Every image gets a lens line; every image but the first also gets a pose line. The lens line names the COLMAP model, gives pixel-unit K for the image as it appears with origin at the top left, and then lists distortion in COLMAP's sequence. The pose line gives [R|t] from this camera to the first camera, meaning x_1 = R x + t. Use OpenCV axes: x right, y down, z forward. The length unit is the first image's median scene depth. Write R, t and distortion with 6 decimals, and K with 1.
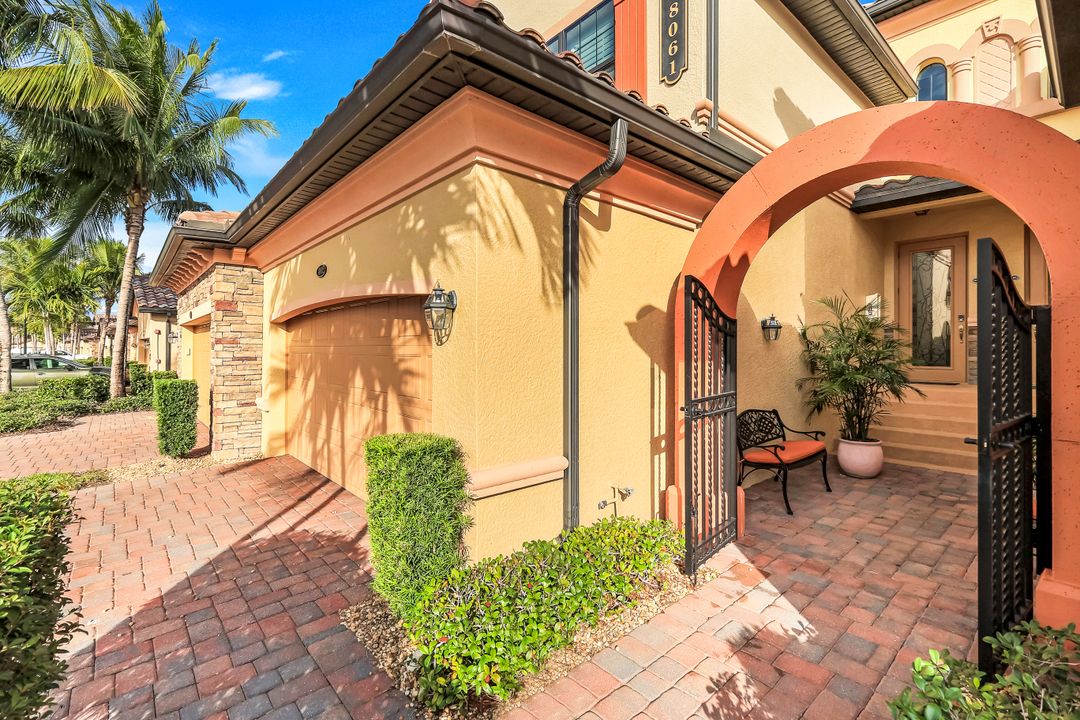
lens RADIAL K [[480.7, 0, 541.0], [0, 480.7, 351.9], [0, 0, 1]] dist [0.003321, -0.000536]
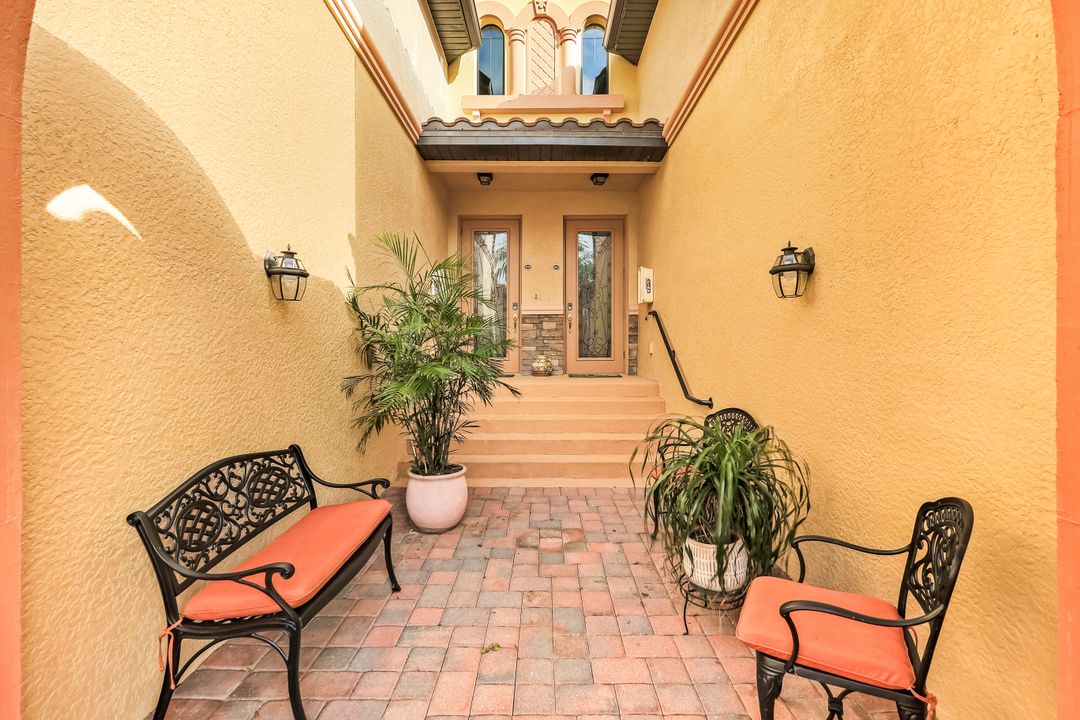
lens RADIAL K [[480.7, 0, 542.5], [0, 480.7, 352.4], [0, 0, 1]] dist [0.003321, -0.000536]
pose [[0.658770, -0.003508, 0.752336, 0.286864], [-0.000678, 0.999986, 0.005257, 0.024660], [-0.752344, -0.003973, 0.658758, 0.495511]]
